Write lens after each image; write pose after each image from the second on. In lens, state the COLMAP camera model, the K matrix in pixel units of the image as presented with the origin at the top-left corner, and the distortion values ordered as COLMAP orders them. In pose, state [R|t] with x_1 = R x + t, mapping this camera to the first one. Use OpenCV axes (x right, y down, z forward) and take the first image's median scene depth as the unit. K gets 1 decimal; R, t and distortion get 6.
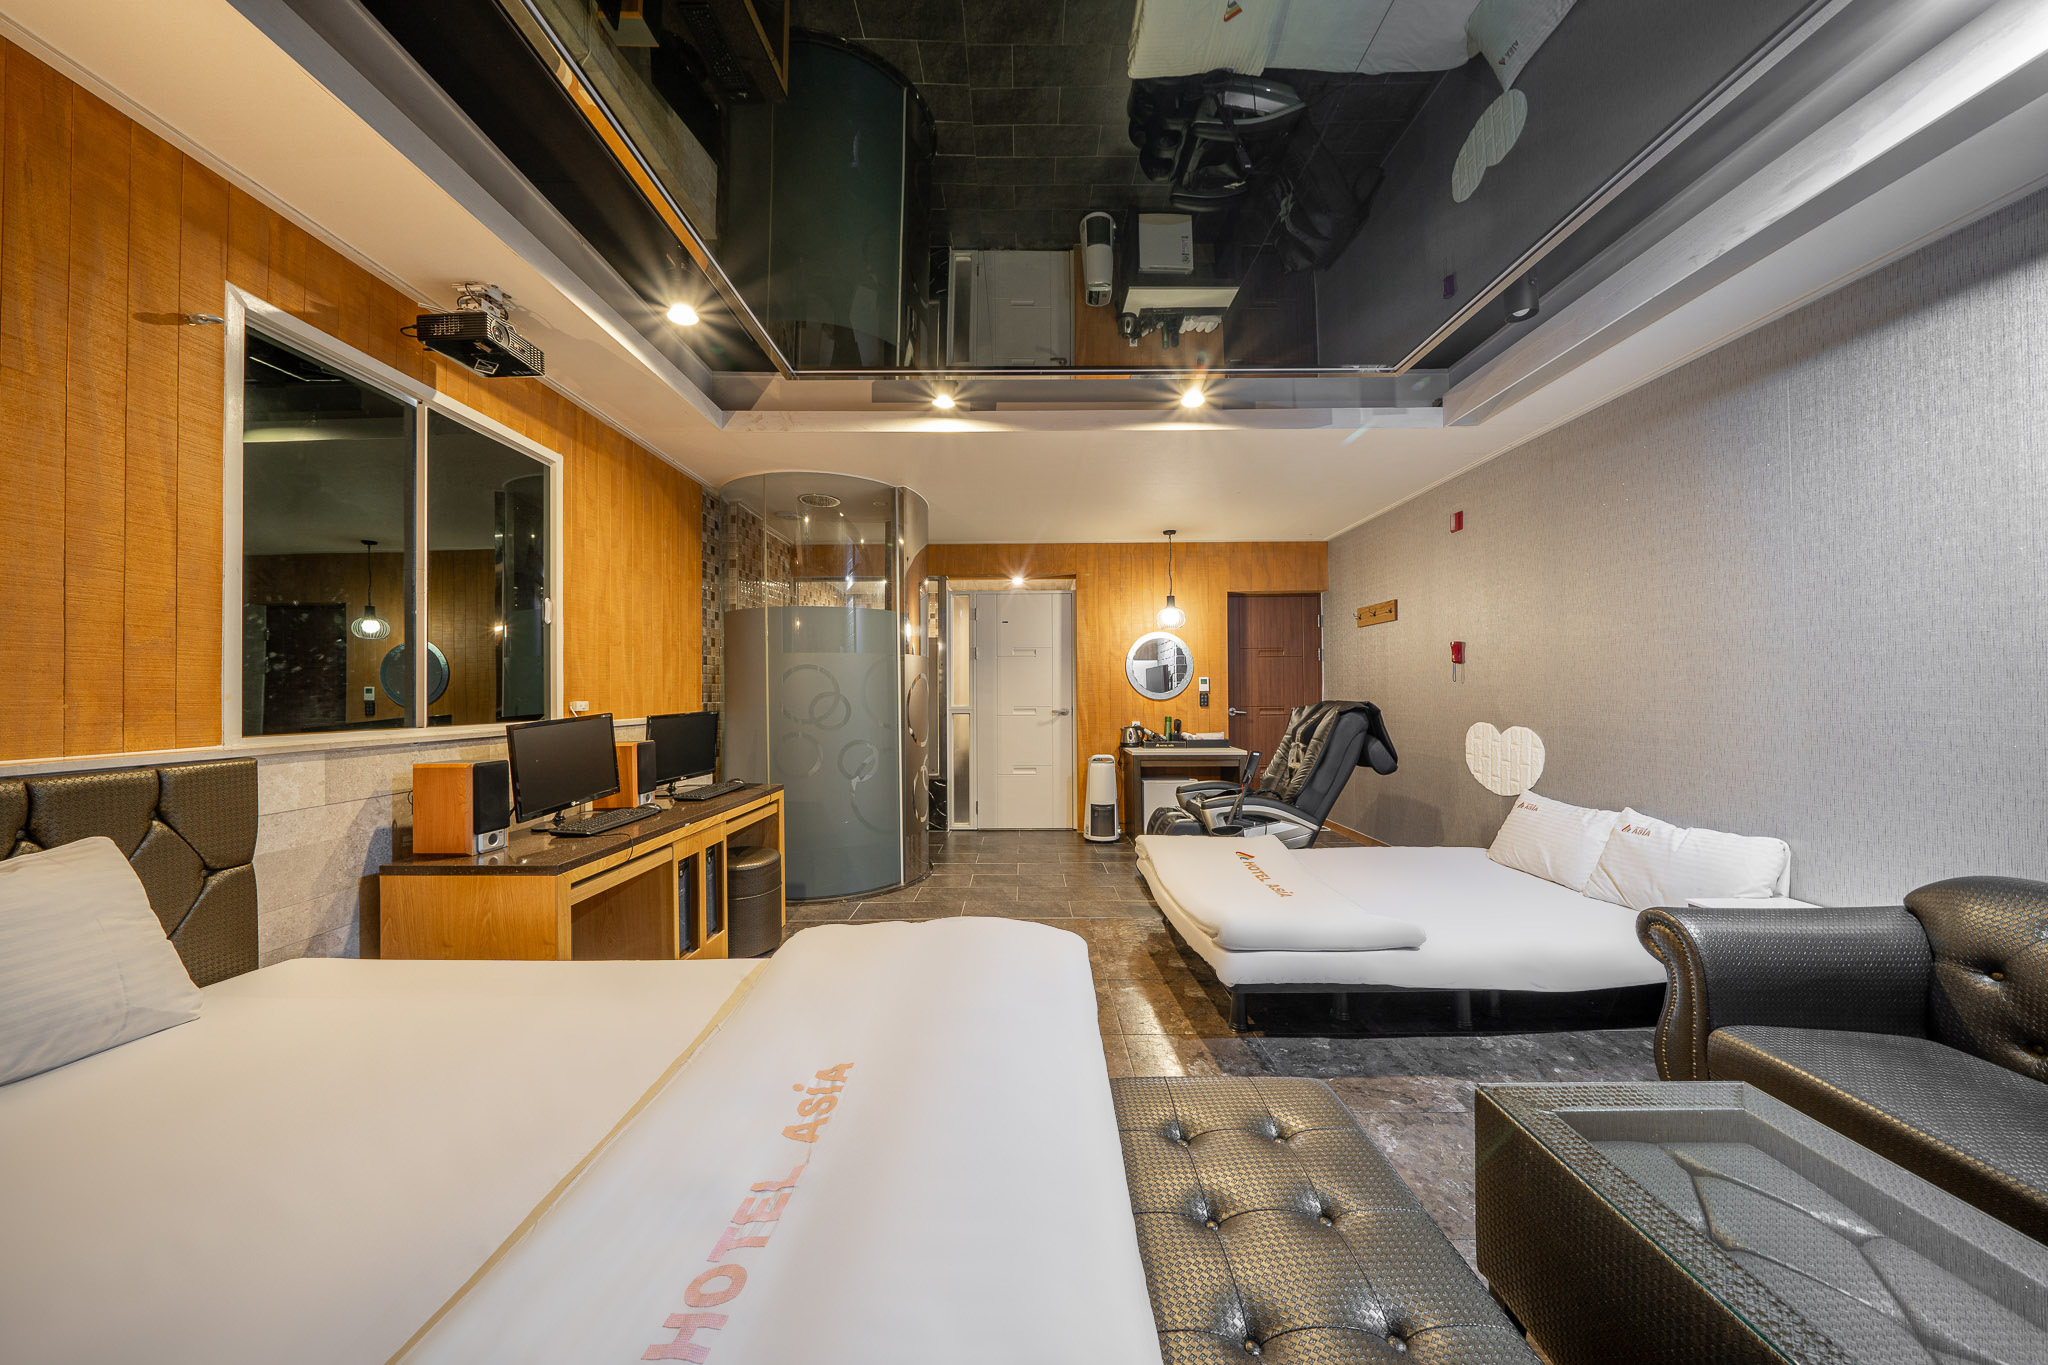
lens RADIAL K [[692.0, 0, 1024.0], [0, 692.0, 682.5], [0, 0, 1]] dist [0.001592, -0.001677]
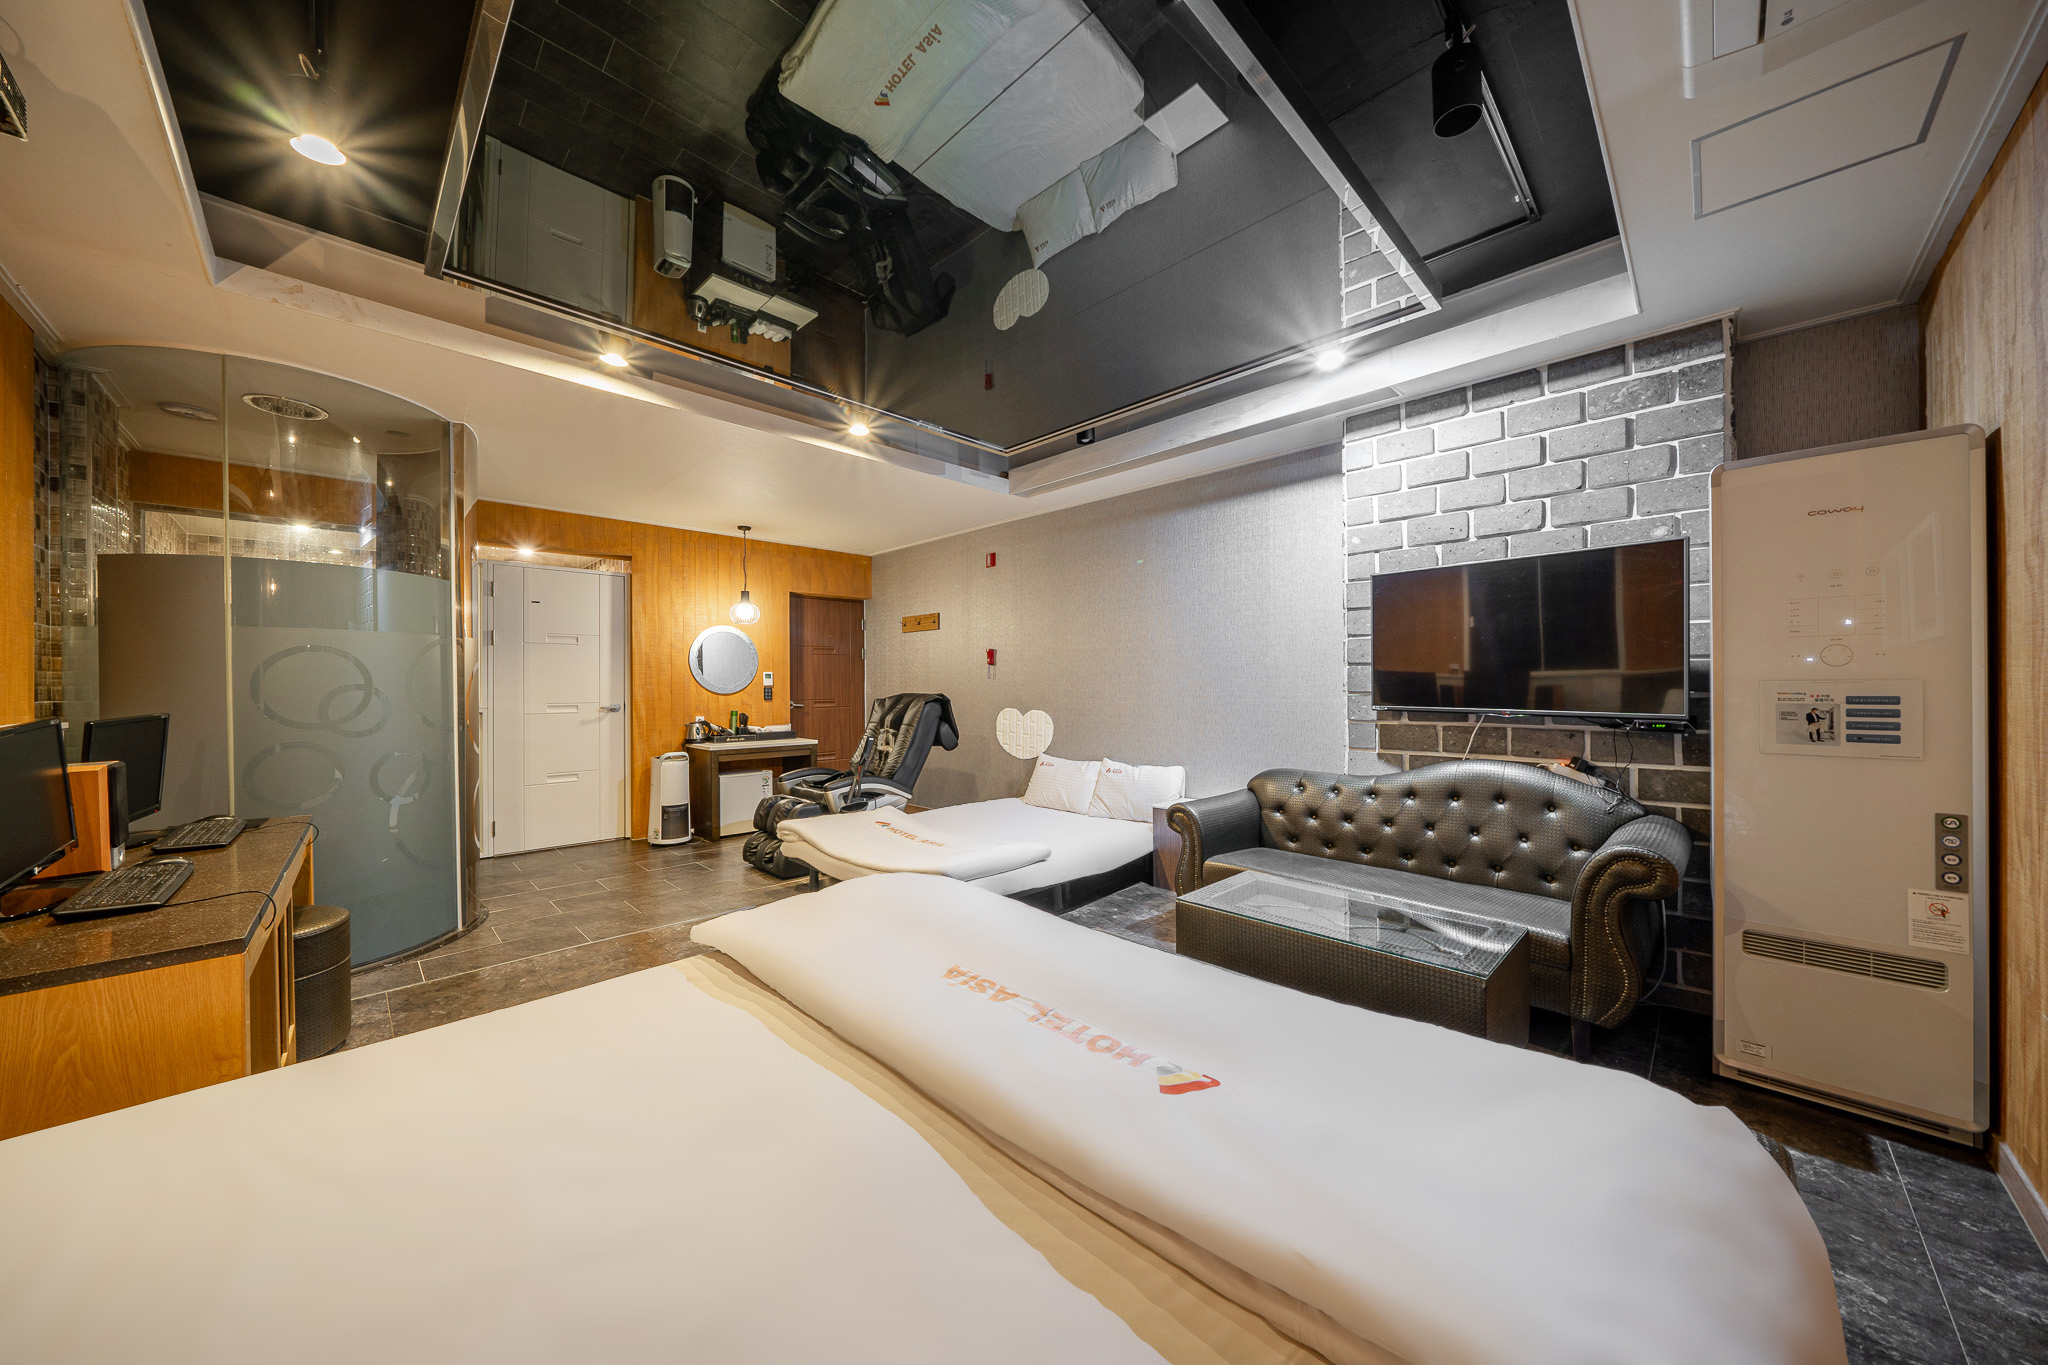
lens RADIAL K [[736.6, 0, 971.4], [0, 736.6, 679.9], [0, 0, 1]] dist [-0.001882, -0.000099]
pose [[0.717270, 0.008836, 0.696740, -0.372768], [-0.009534, 0.999950, -0.002867, 0.005532], [-0.696731, -0.004586, 0.717318, -0.003425]]
